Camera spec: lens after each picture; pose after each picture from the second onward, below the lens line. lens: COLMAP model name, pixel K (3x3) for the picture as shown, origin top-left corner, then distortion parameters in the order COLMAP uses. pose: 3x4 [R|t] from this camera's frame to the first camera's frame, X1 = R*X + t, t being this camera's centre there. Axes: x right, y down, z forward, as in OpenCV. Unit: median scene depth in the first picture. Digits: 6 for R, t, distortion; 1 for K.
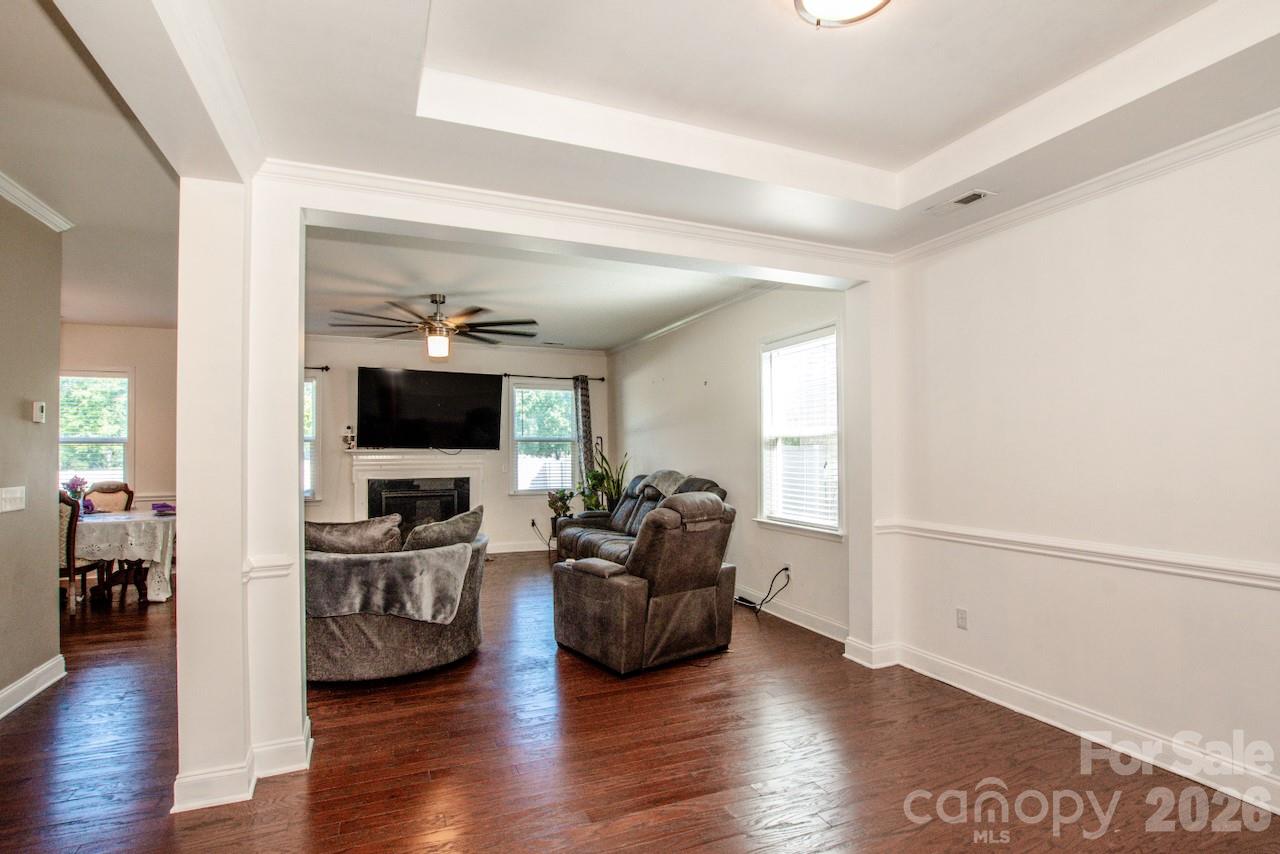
lens RADIAL K [[597.5, 0, 617.2], [0, 597.5, 446.6], [0, 0, 1]] dist [-0.032028, -0.000072]
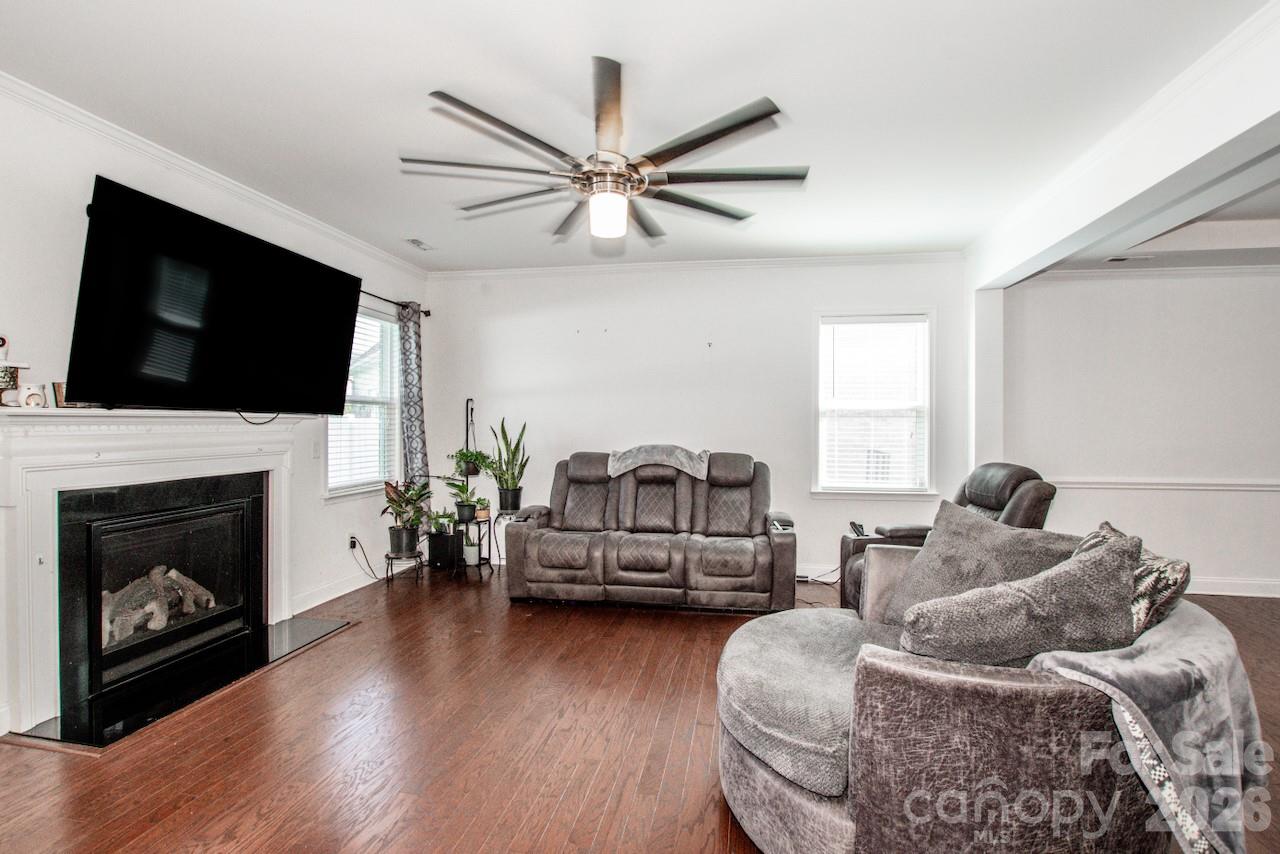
lens RADIAL K [[573.5, 0, 640.0], [0, 573.5, 427.0], [0, 0, 1]] dist [-0.026303, 0.000646]
pose [[0.531126, 0.000048, 0.847293, -0.486184], [-0.014750, 0.999849, 0.009189, 0.007092], [-0.847165, -0.017378, 0.531046, 0.492811]]
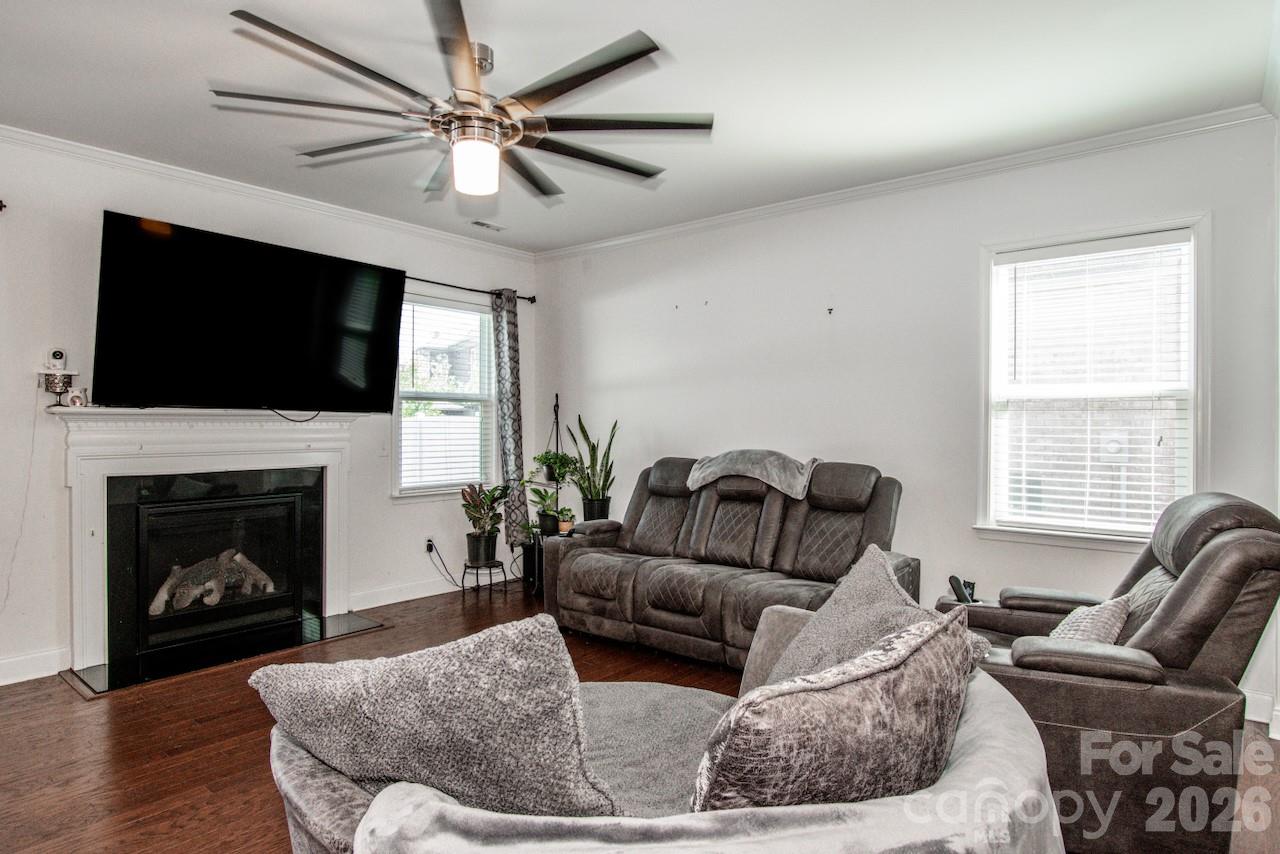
lens RADIAL K [[720.0, 0, 640.0], [0, 720.0, 427.0], [0, 0, 1]] dist [-0.004804, -0.001131]
pose [[0.879850, 0.004235, 0.475232, -0.302482], [-0.011841, 0.999845, 0.013014, 0.006638], [-0.475104, -0.017078, 0.879764, 0.330074]]
